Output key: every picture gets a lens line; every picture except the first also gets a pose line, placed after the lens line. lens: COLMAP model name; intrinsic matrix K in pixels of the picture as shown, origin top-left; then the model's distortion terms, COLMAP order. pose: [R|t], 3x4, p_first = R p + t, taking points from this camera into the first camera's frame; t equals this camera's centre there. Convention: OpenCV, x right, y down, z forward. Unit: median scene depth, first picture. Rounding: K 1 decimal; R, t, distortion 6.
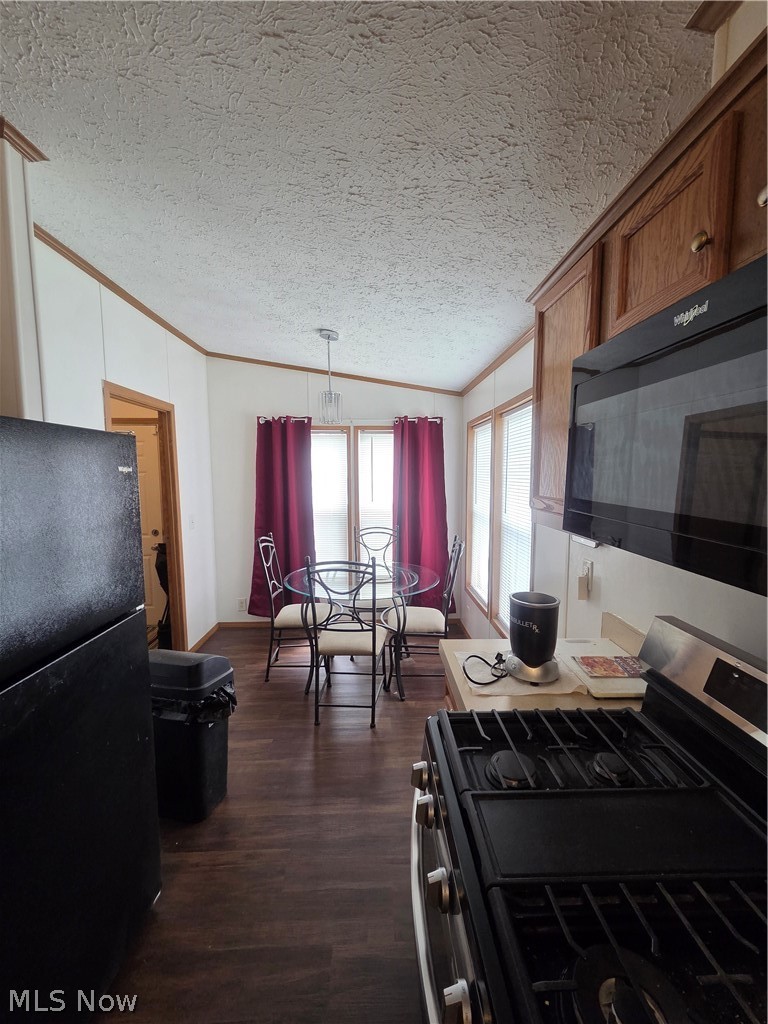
lens RADIAL K [[413.3, 0, 383.5], [0, 413.3, 513.9], [0, 0, 1]] dist [0.004353, 0.000486]
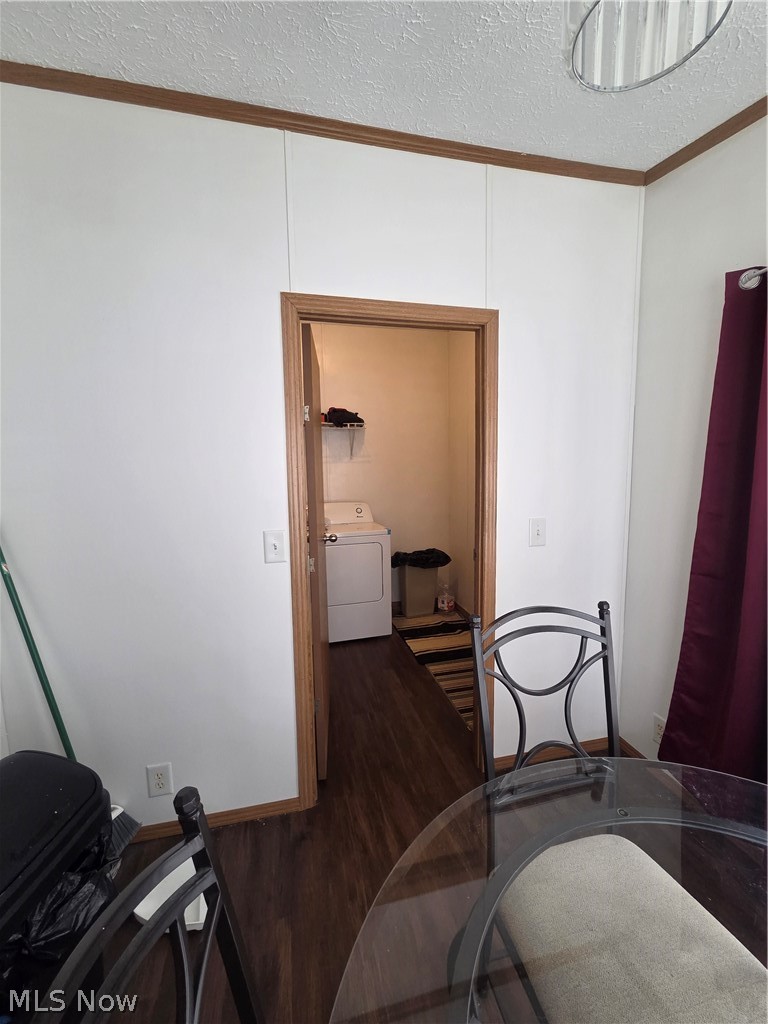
lens RADIAL K [[413.3, 0, 384.1], [0, 413.3, 509.9], [0, 0, 1]] dist [0.004353, 0.000486]
pose [[0.201454, 0.108279, -0.973495, 0.009269], [-0.078768, 0.992443, 0.094086, -0.053864], [0.976326, 0.057726, 0.208460, 0.865446]]
